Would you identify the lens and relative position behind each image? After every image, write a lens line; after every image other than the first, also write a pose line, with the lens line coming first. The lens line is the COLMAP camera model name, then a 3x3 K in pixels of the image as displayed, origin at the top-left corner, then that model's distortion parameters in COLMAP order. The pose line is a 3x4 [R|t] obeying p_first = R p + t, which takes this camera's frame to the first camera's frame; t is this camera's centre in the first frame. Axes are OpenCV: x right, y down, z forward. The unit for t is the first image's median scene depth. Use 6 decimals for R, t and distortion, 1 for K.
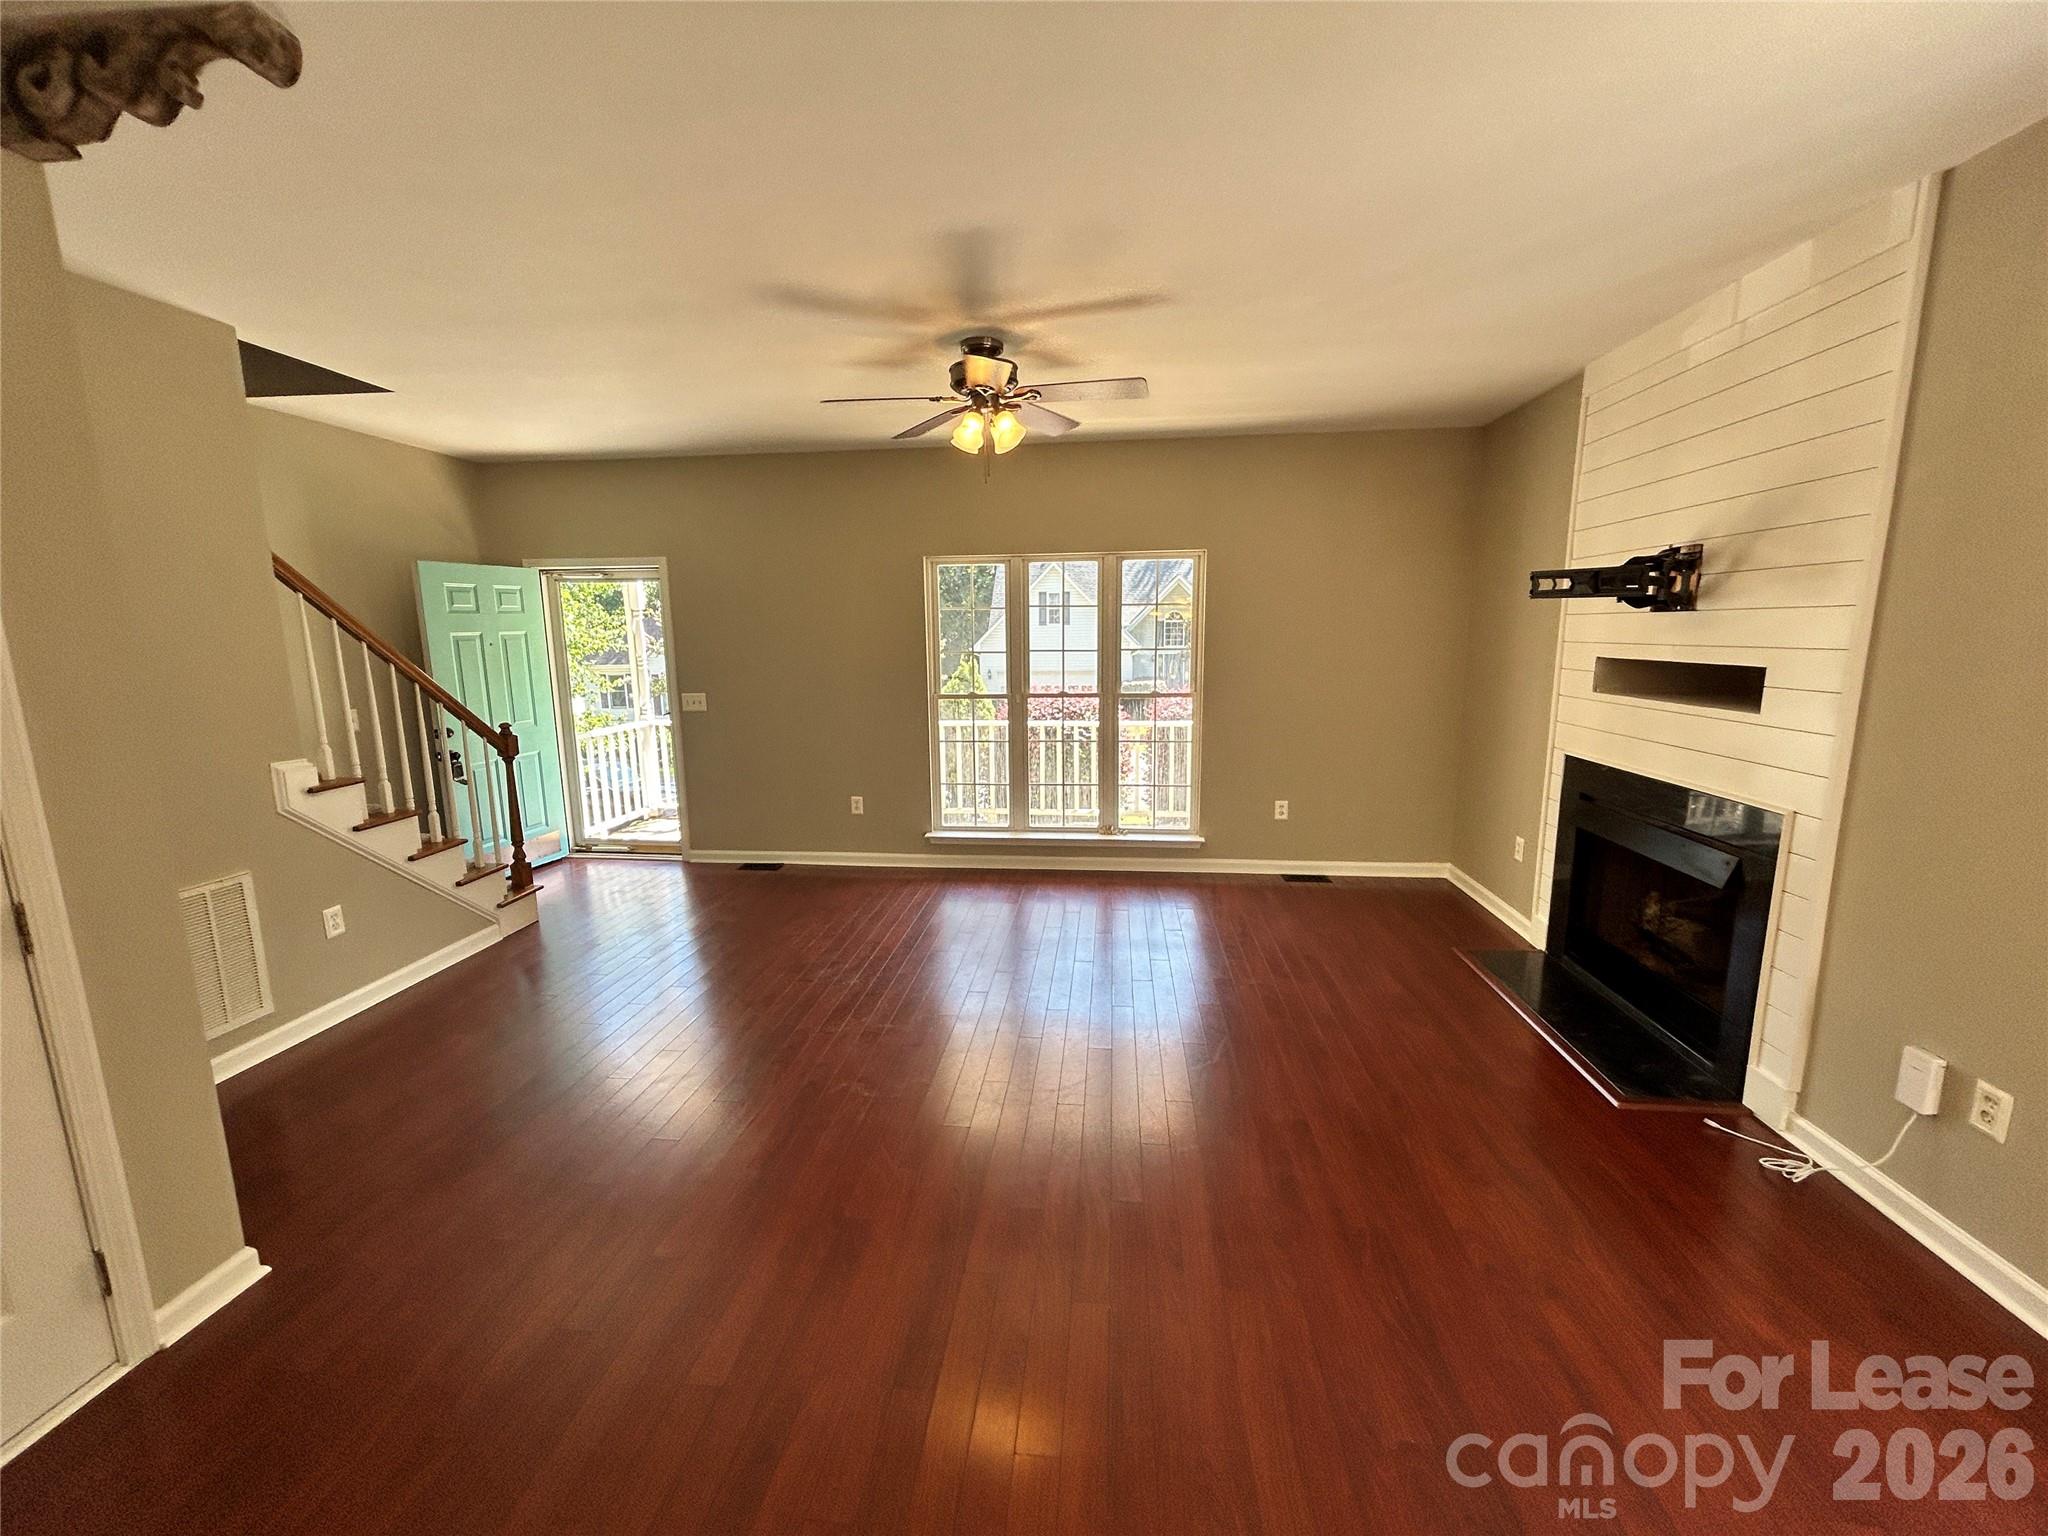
lens RADIAL K [[829.8, 0, 1024.0], [0, 829.8, 768.0], [0, 0, 1]] dist [-0.002205, -0.000365]
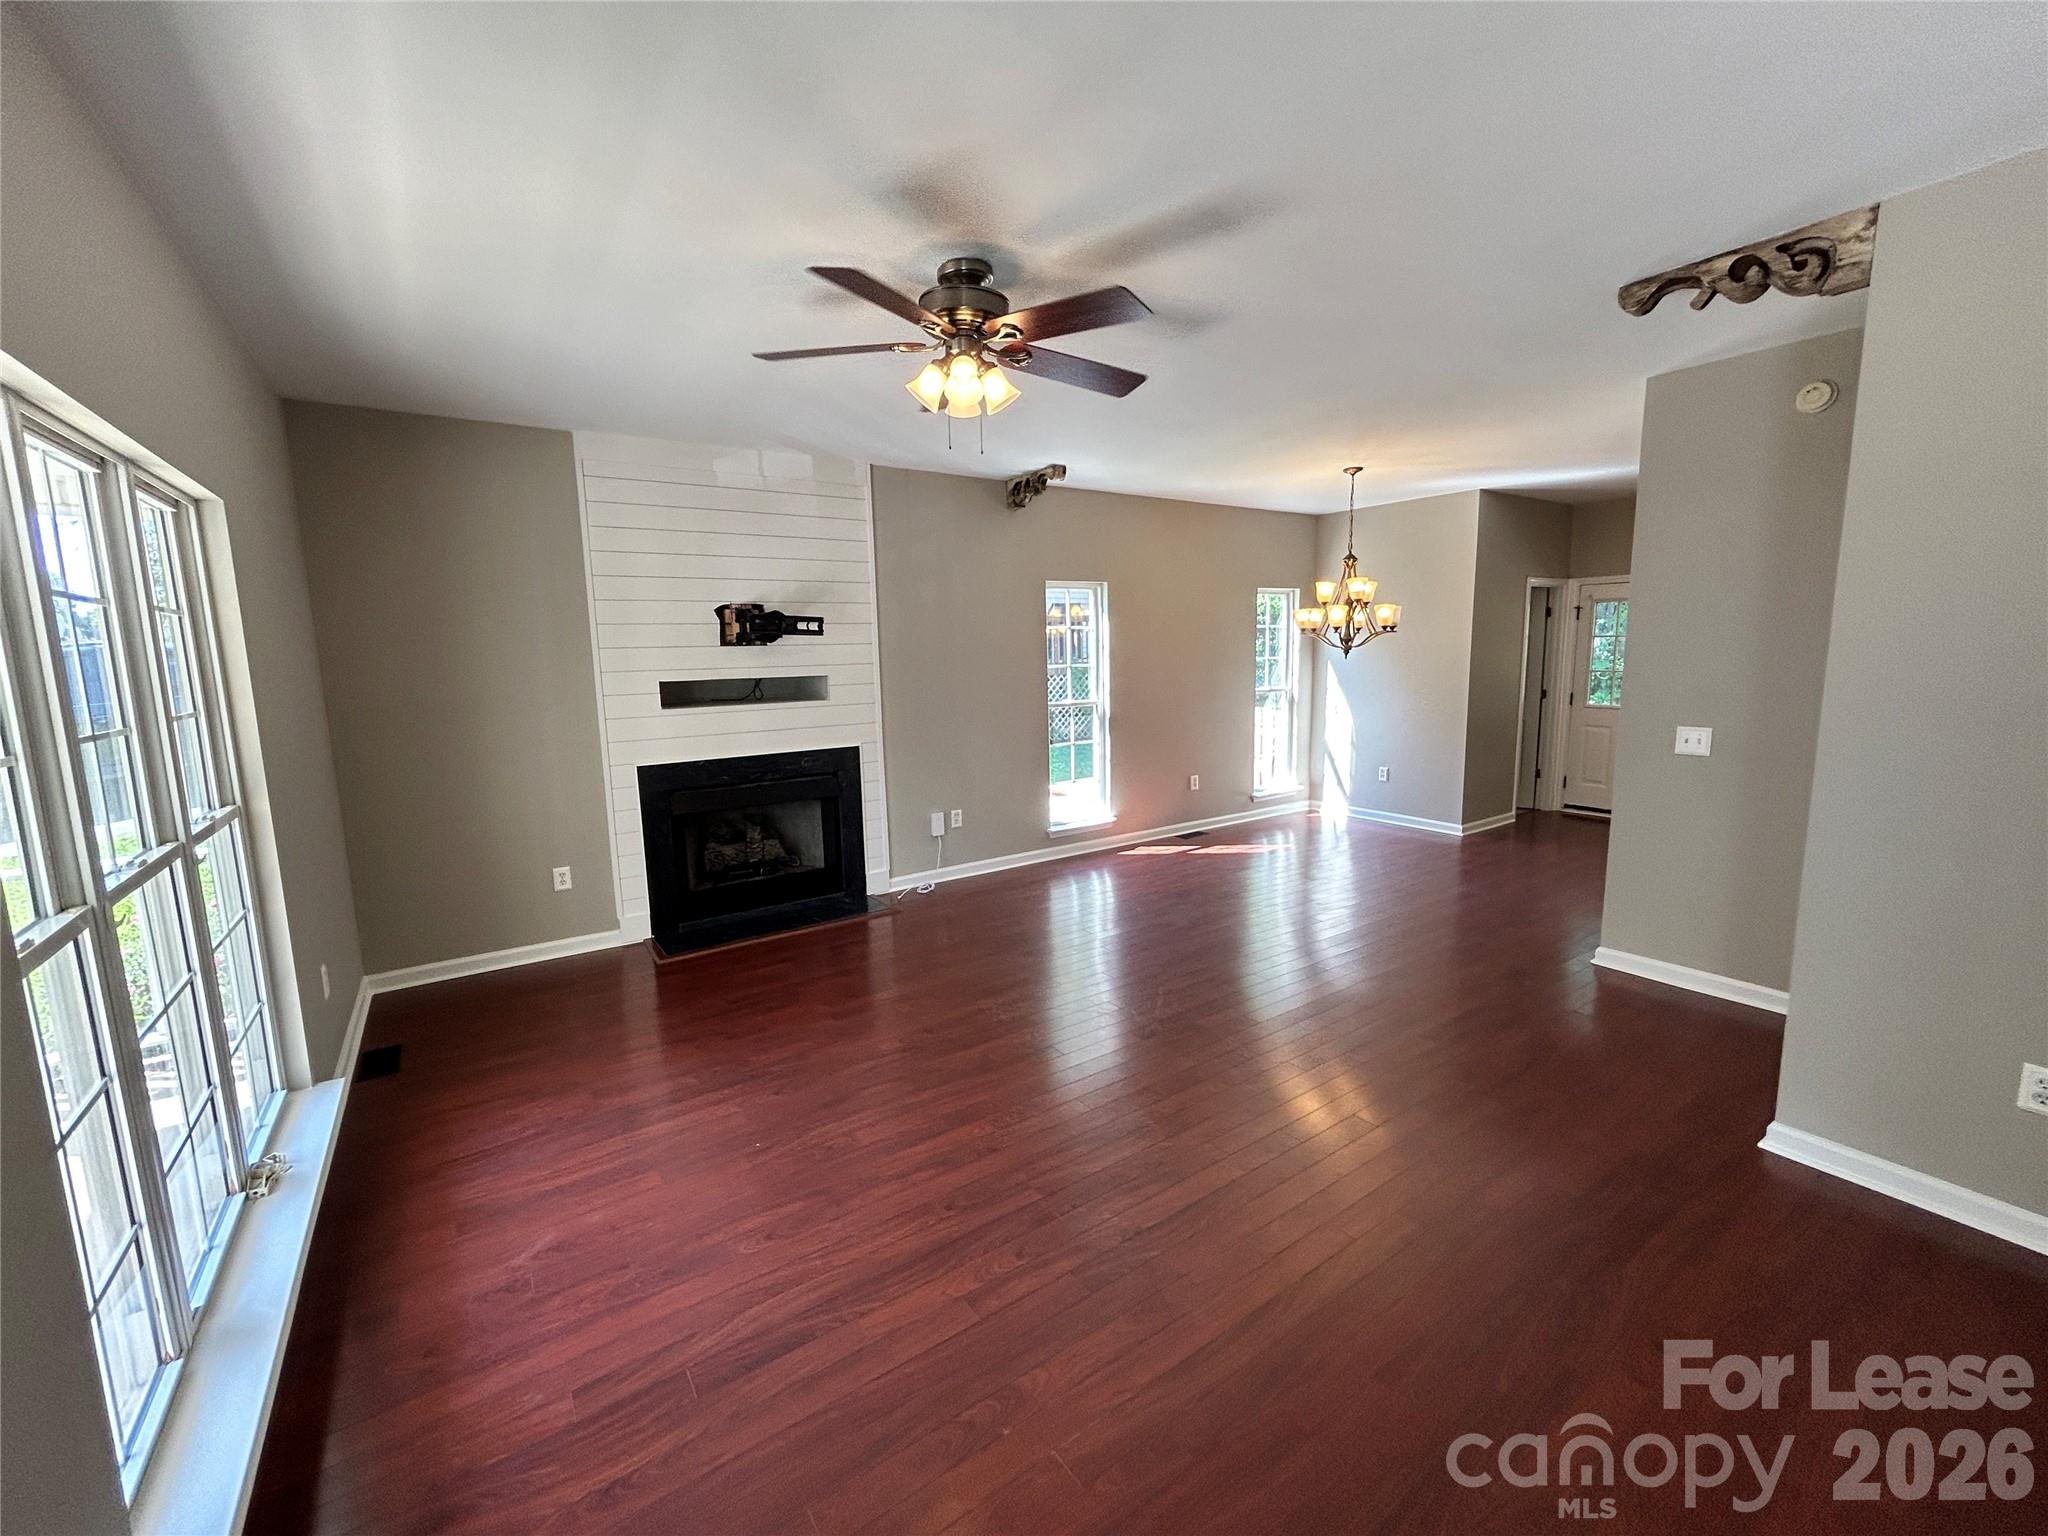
lens RADIAL K [[829.8, 0, 1024.0], [0, 829.8, 768.0], [0, 0, 1]] dist [-0.002205, -0.000365]
pose [[-0.648407, -0.088469, 0.756136, -0.812505], [0.153434, 0.957657, 0.243621, -0.299038], [-0.745672, 0.273982, -0.607377, 1.794804]]
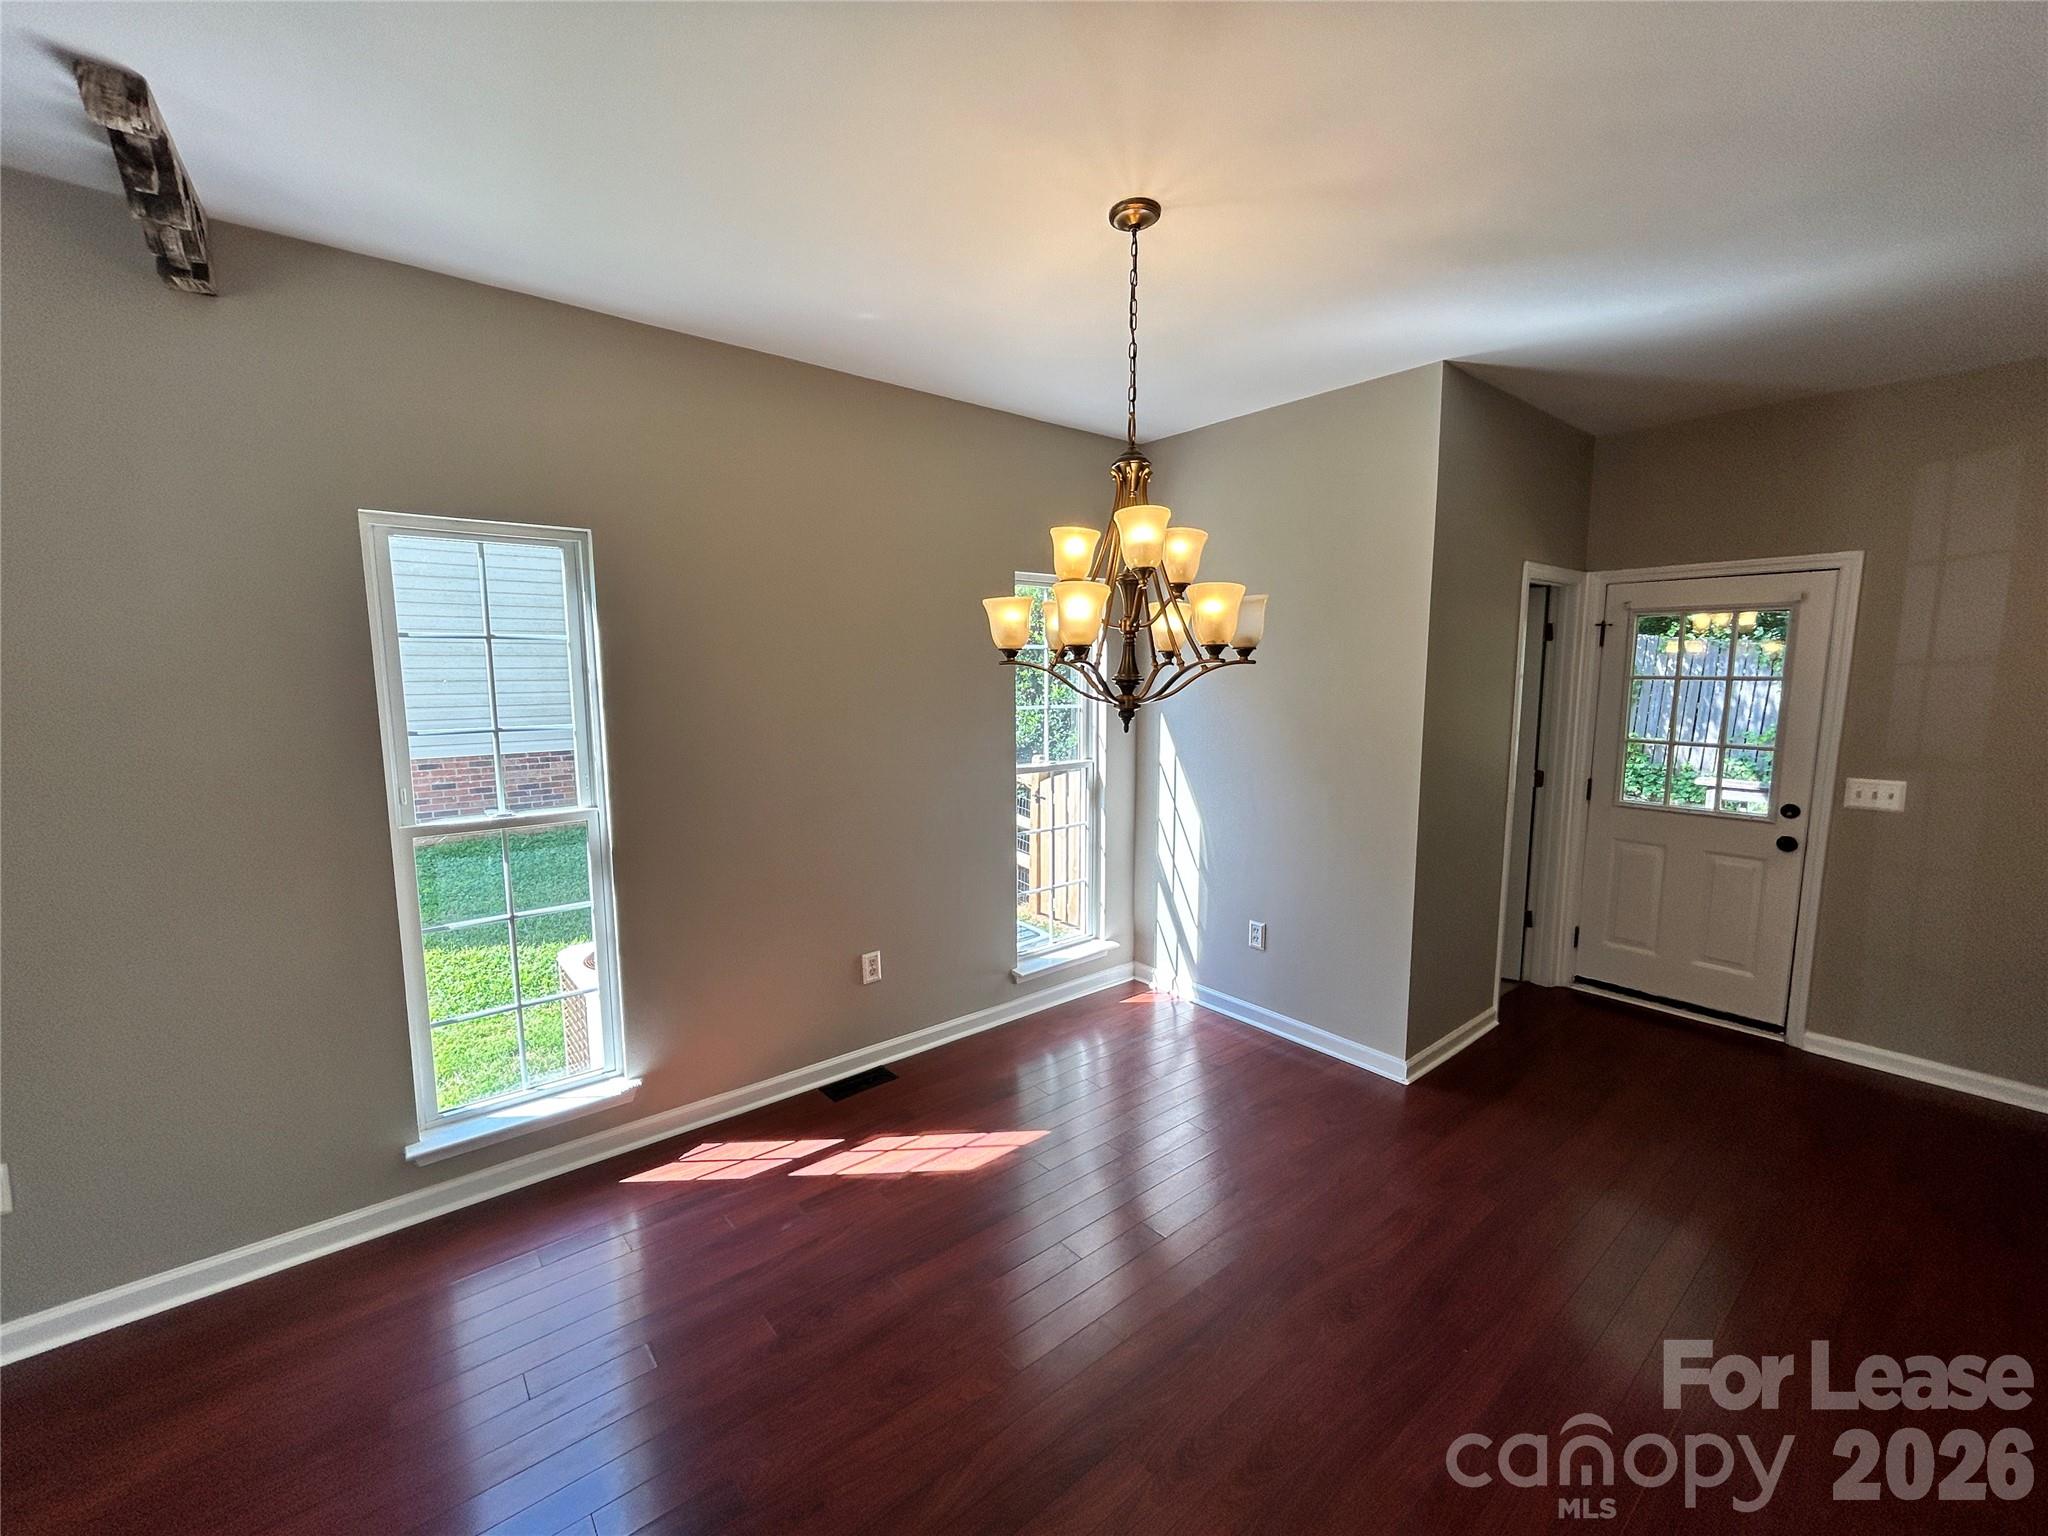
lens RADIAL K [[829.8, 0, 1024.0], [0, 829.8, 768.0], [0, 0, 1]] dist [-0.002205, -0.000365]
pose [[-0.713472, -0.070245, 0.697154, -0.242275], [0.127137, 0.965468, 0.227393, -0.095911], [-0.689053, 0.250873, -0.679903, 0.516342]]
